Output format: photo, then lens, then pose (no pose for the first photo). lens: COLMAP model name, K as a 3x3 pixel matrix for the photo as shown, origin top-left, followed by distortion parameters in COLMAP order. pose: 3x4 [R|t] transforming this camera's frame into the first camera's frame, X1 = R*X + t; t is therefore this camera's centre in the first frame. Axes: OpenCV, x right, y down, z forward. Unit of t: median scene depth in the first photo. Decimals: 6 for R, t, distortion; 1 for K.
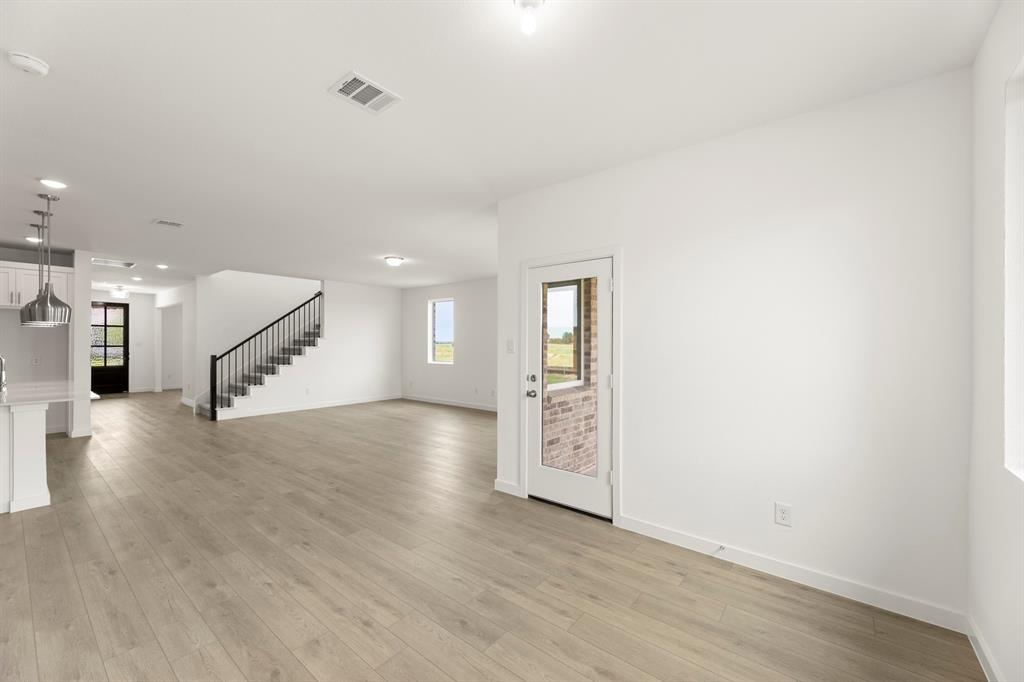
lens RADIAL K [[405.7, 0, 510.6], [0, 405.7, 341.6], [0, 0, 1]] dist [-0.000870, 0.000168]
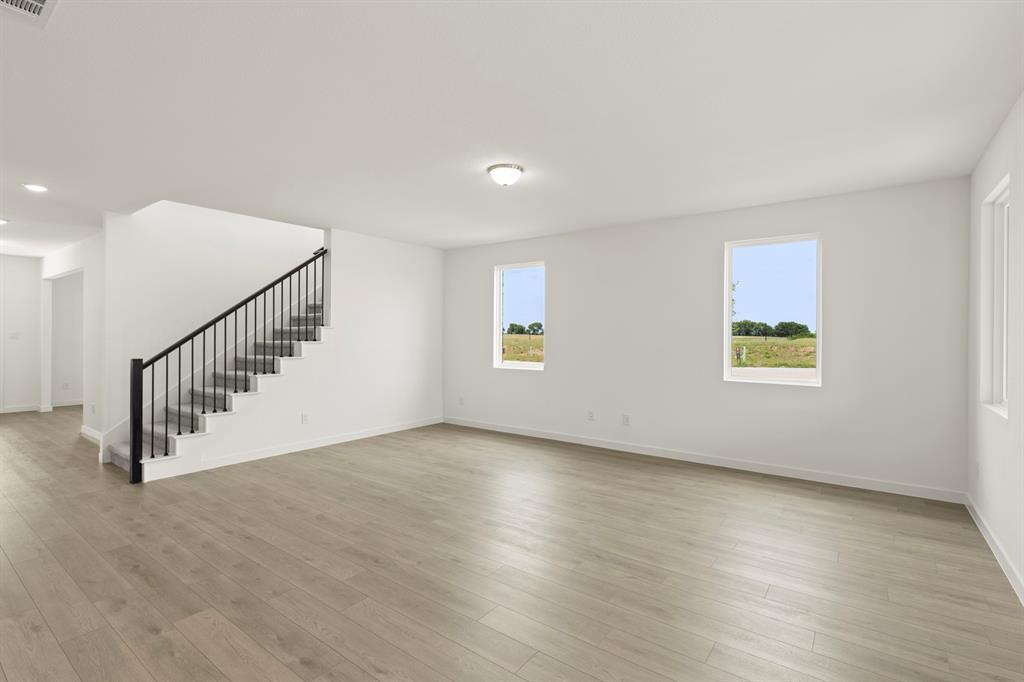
lens RADIAL K [[490.2, 0, 516.8], [0, 490.2, 334.8], [0, 0, 1]] dist [0.016253, -0.000256]
pose [[0.999724, 0.002238, 0.023366, -0.223410], [-0.002376, 0.999980, 0.005868, -0.002433], [-0.023352, -0.005922, 0.999710, 0.303559]]
